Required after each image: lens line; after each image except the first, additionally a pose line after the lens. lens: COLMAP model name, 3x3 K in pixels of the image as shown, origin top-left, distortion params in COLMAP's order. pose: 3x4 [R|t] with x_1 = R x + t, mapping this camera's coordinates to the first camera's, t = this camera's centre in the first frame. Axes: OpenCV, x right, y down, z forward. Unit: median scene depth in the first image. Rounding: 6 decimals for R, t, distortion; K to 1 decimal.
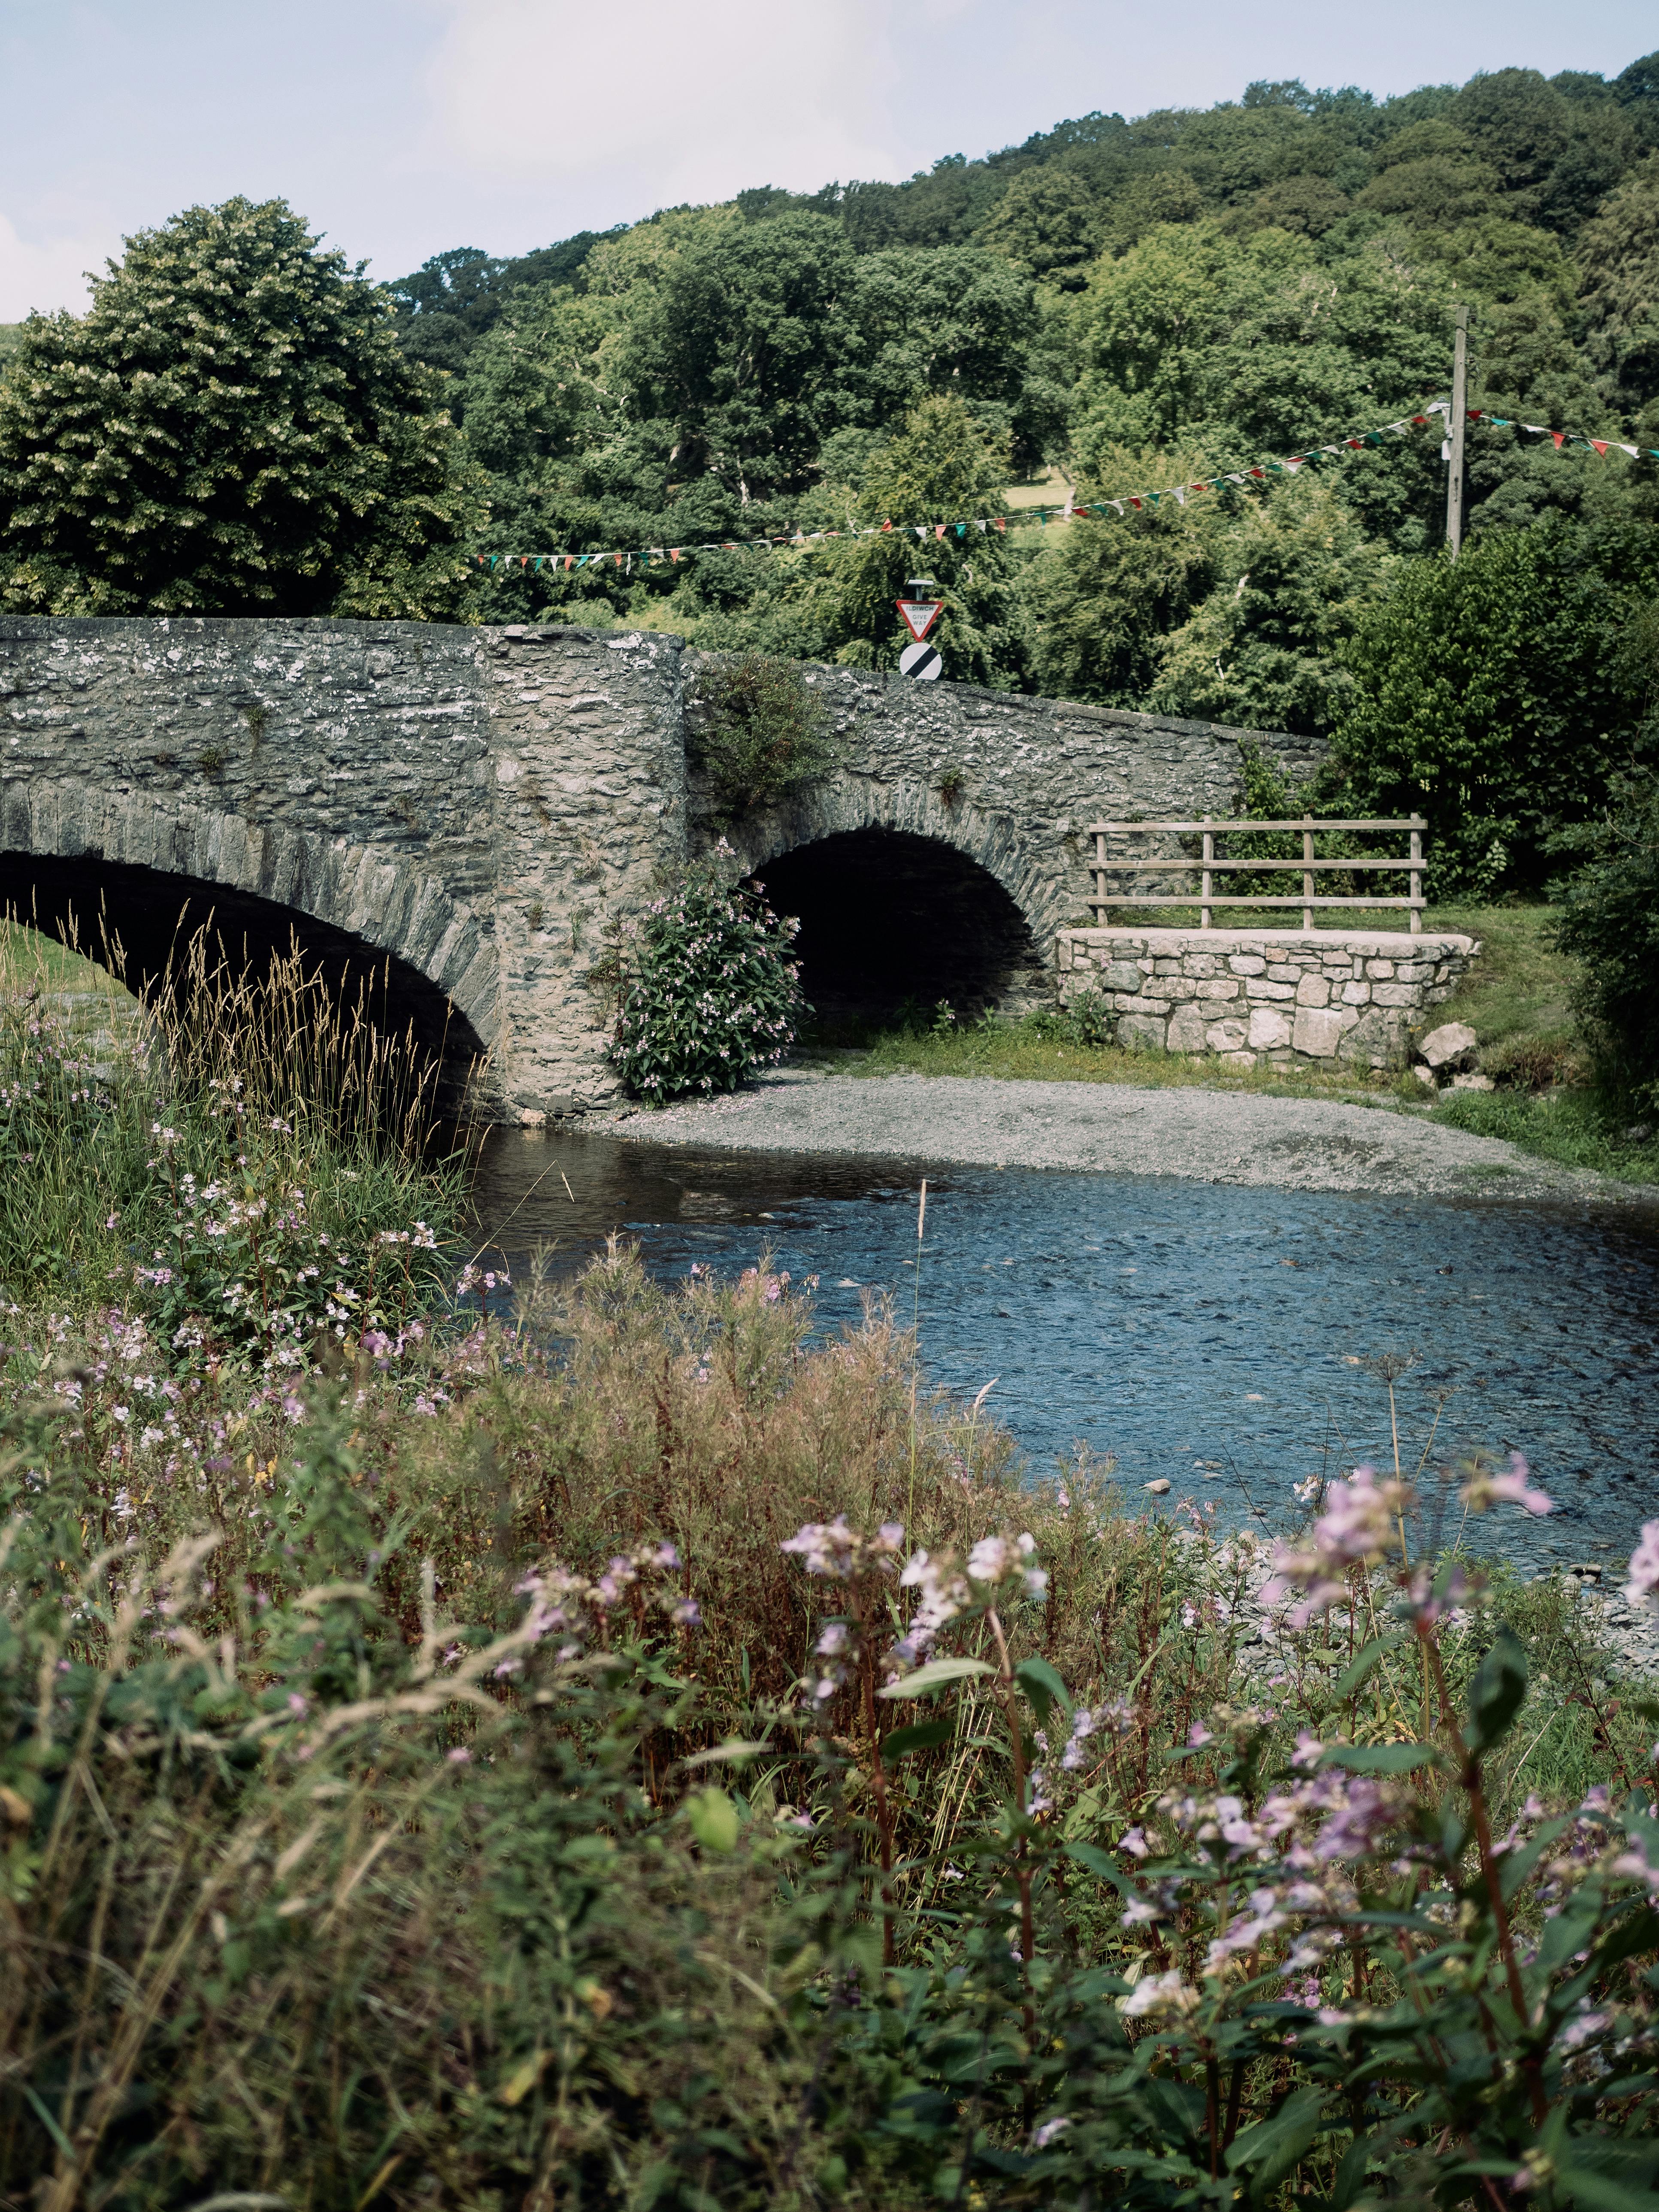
lens RADIAL K [[3187.0, 0, 829.5], [0, 3187.0, 1106.0], [0, 0, 1]] dist [-0.021070, 0.086516]
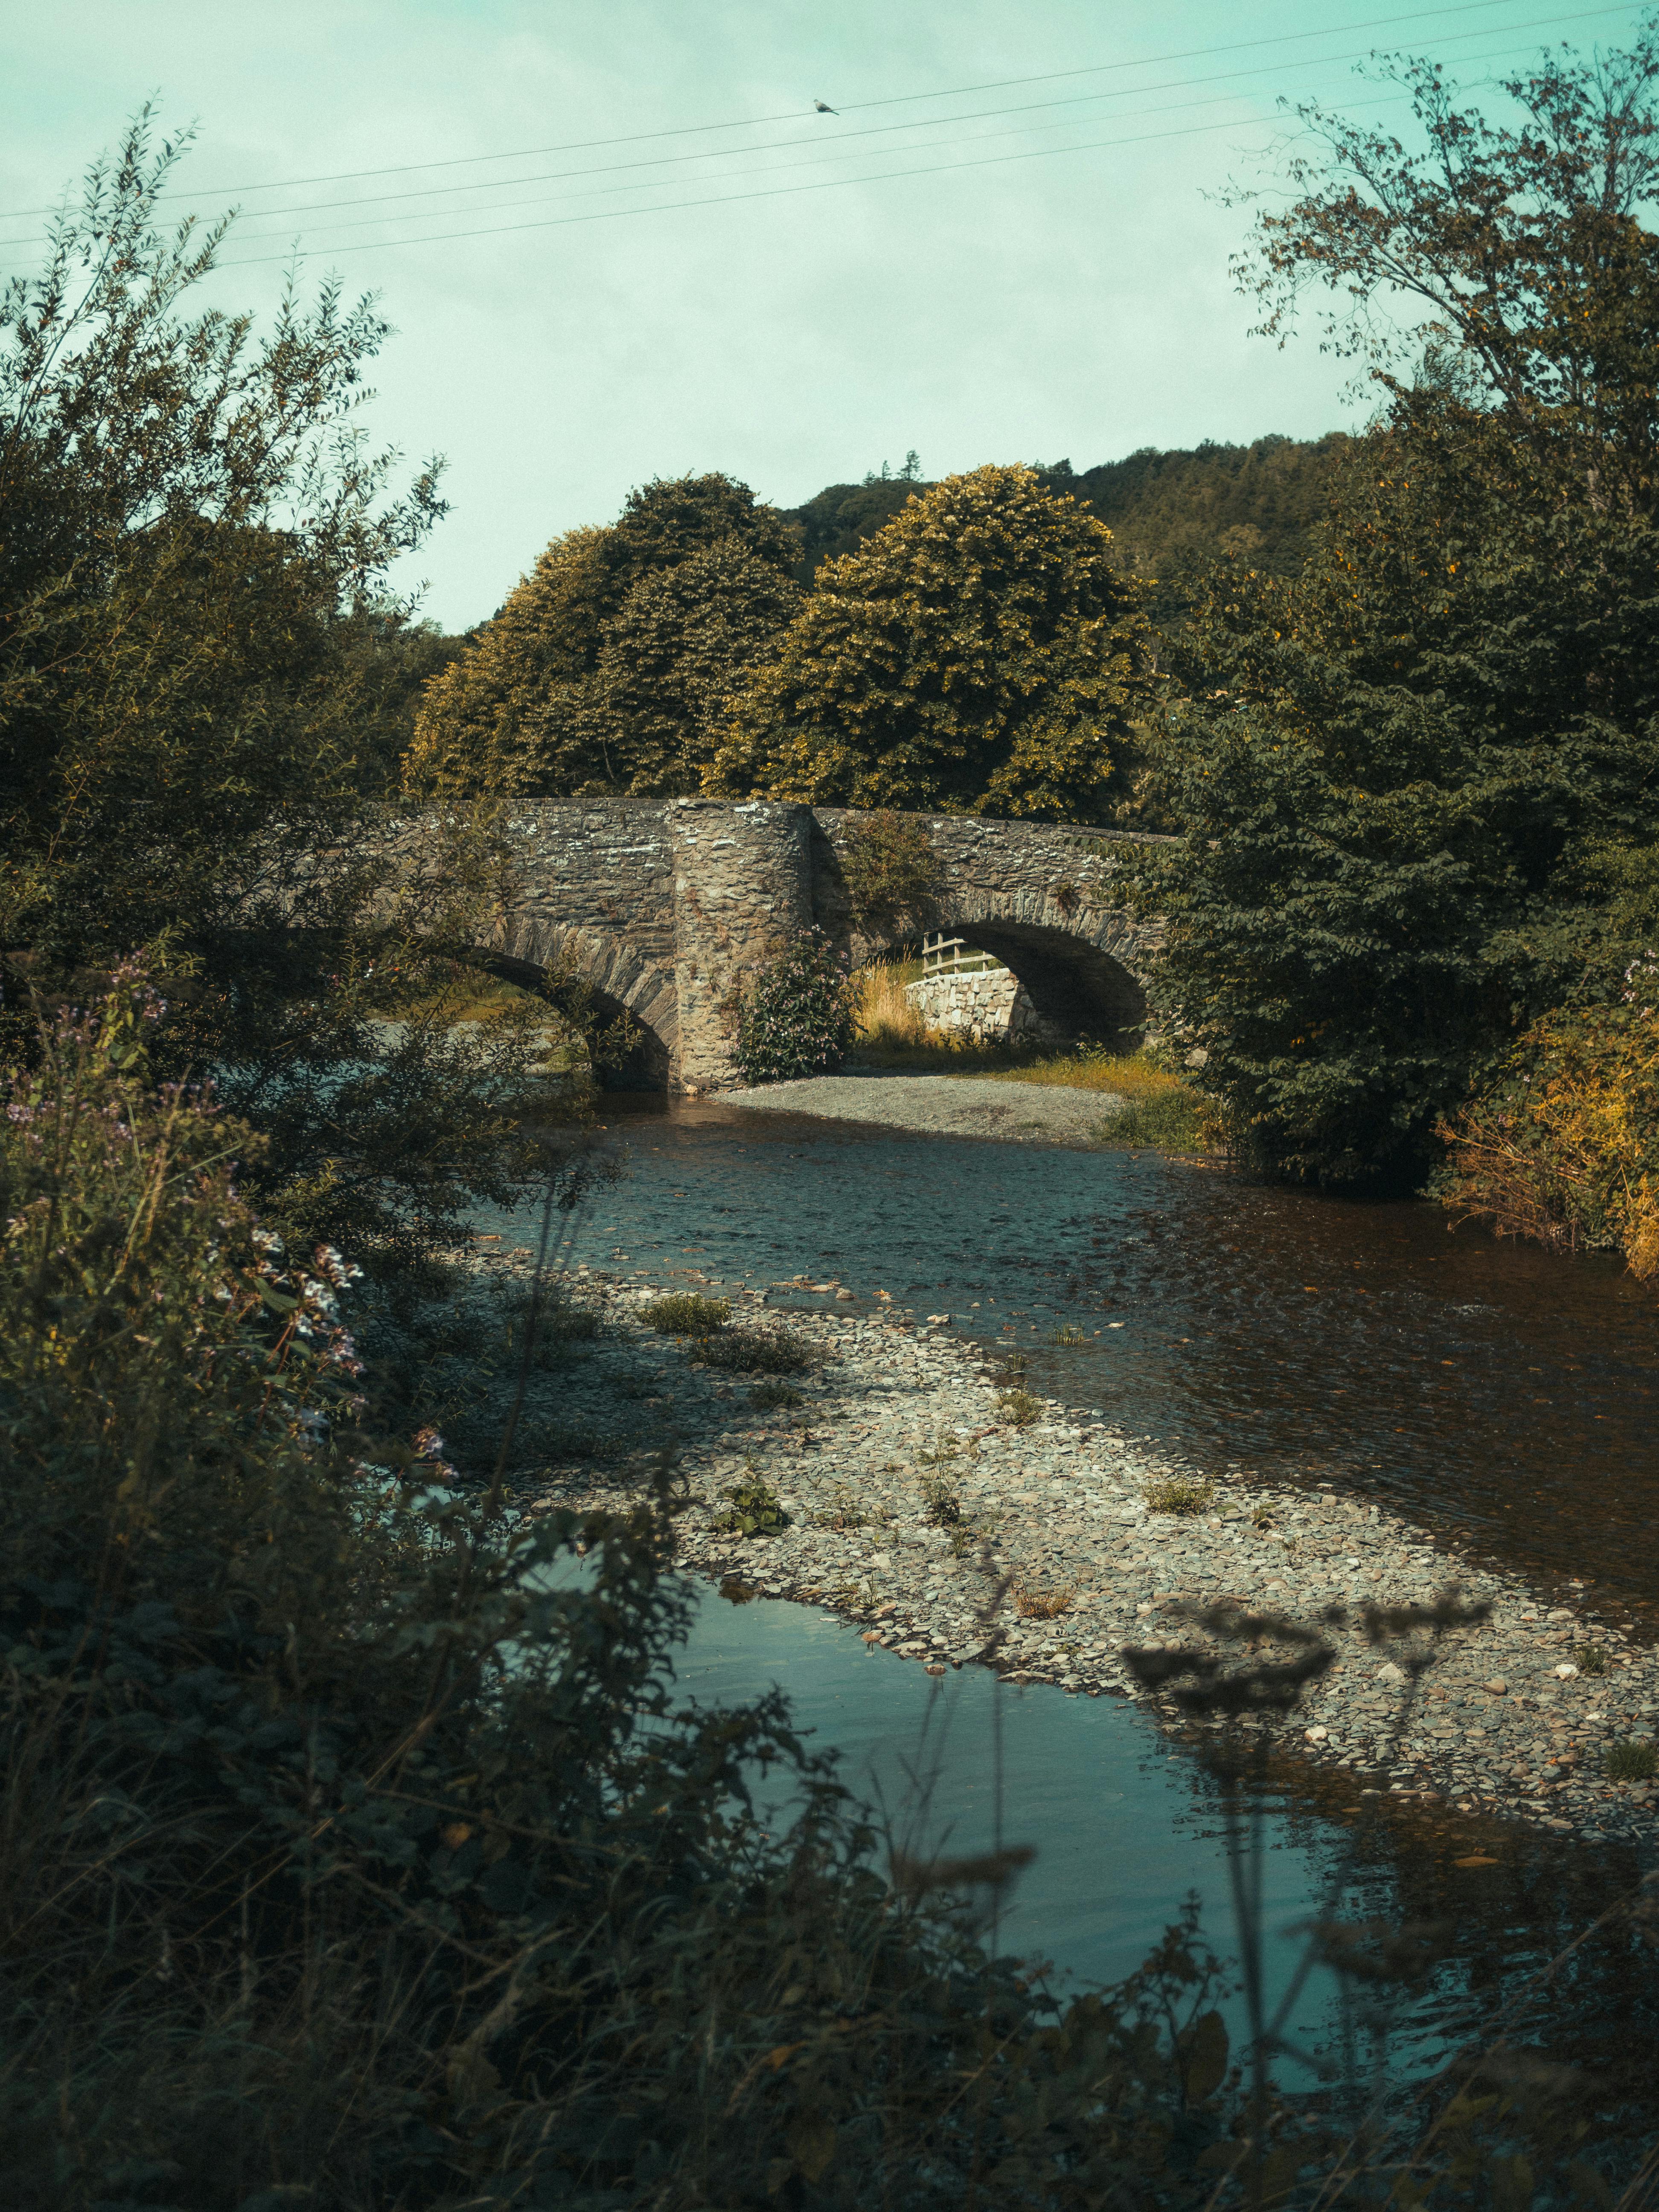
lens RADIAL K [[3186.9, 0, 829.5], [0, 3186.9, 1106.0], [0, 0, 1]] dist [-0.021070, 0.086516]
pose [[0.885345, 0.034998, -0.463615, 0.755803], [-0.049084, 0.998626, -0.018349, 0.039541], [0.462336, 0.039001, 0.885847, -0.458671]]
